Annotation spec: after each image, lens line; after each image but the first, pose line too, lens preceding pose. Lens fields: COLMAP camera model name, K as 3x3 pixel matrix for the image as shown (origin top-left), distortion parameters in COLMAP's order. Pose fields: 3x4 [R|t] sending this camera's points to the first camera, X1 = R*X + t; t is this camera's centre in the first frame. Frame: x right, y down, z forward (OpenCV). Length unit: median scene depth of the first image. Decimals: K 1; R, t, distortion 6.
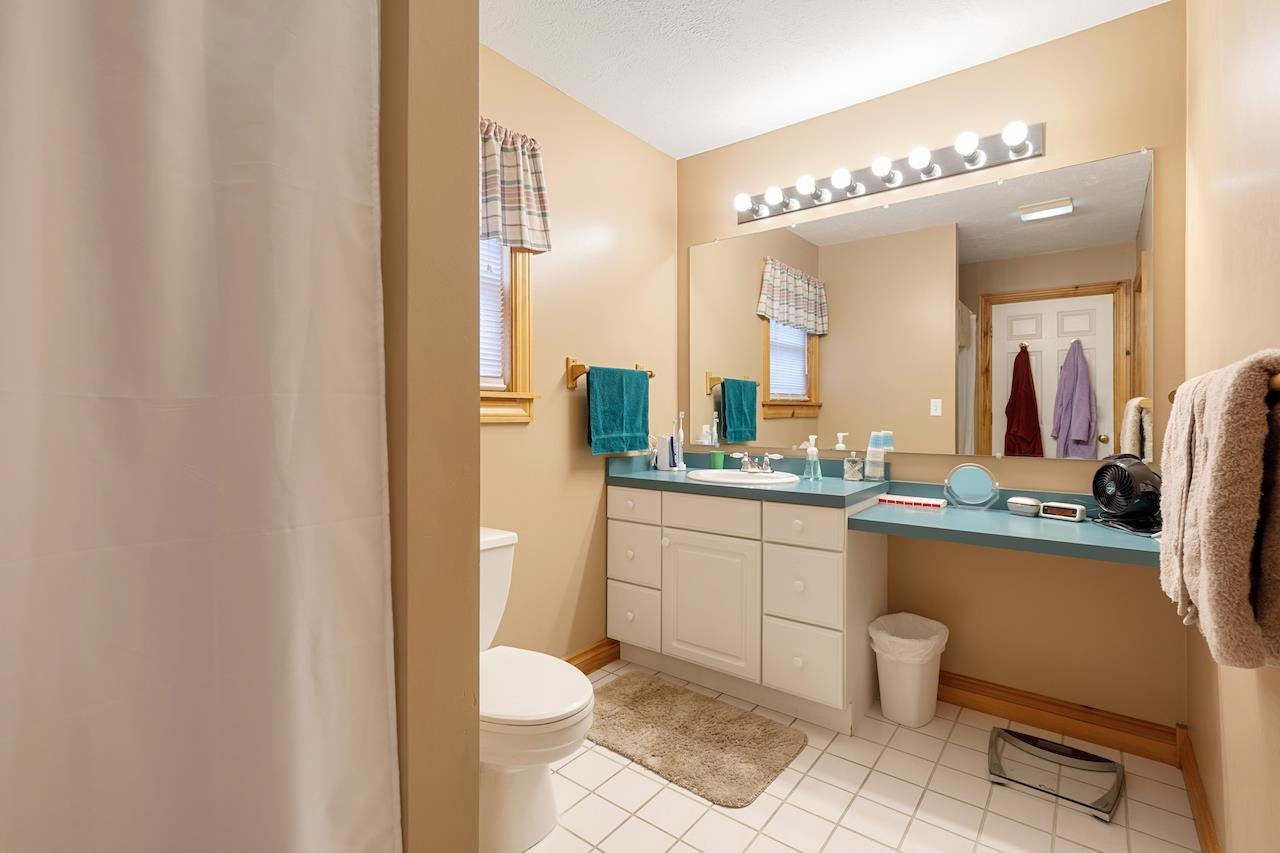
lens RADIAL K [[582.8, 0, 640.0], [0, 582.8, 426.5], [0, 0, 1]] dist [-0.028588, 0.008413]
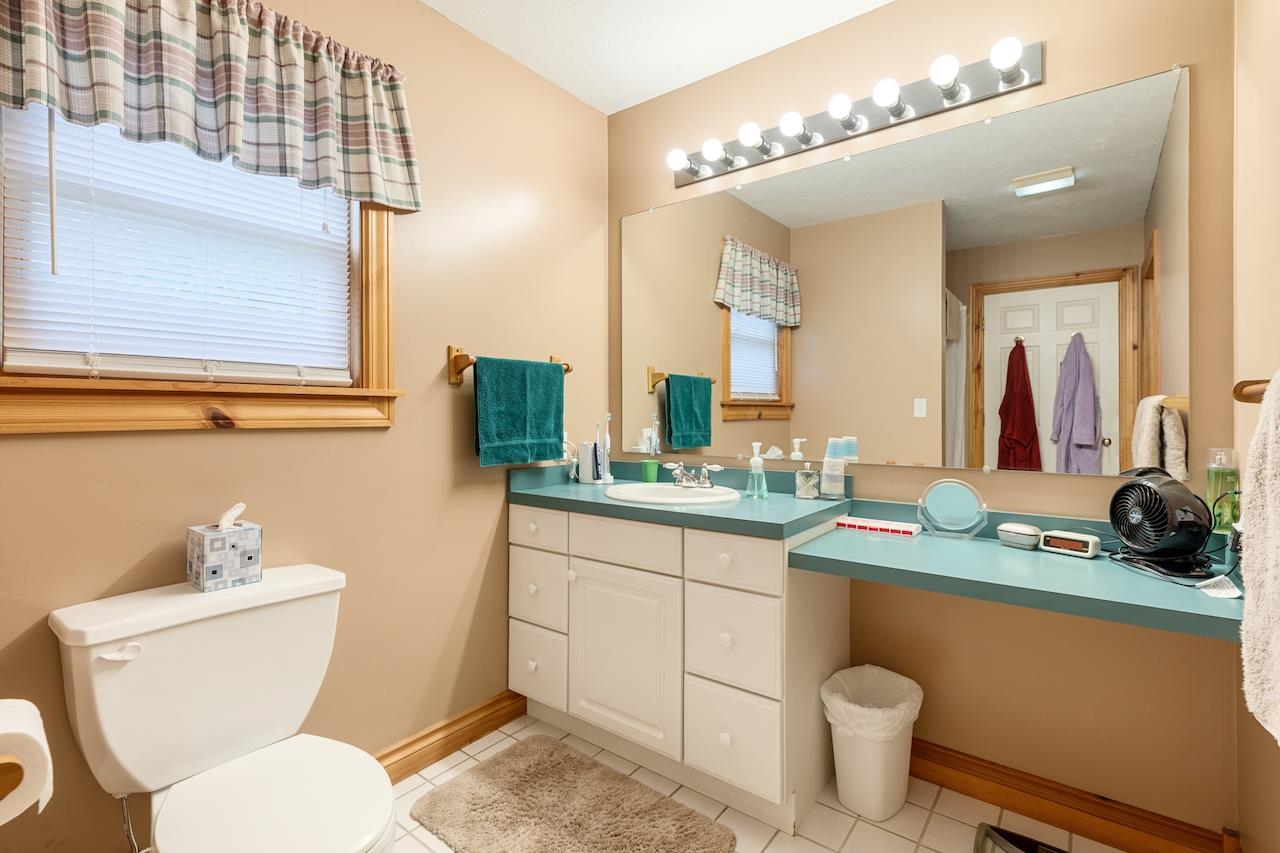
lens RADIAL K [[582.8, 0, 640.0], [0, 582.8, 426.5], [0, 0, 1]] dist [-0.028588, 0.008413]
pose [[0.999988, -0.001012, 0.004746, 0.130722], [0.001024, 0.999996, -0.002524, -0.004749], [-0.004743, 0.002529, 0.999986, 0.194155]]
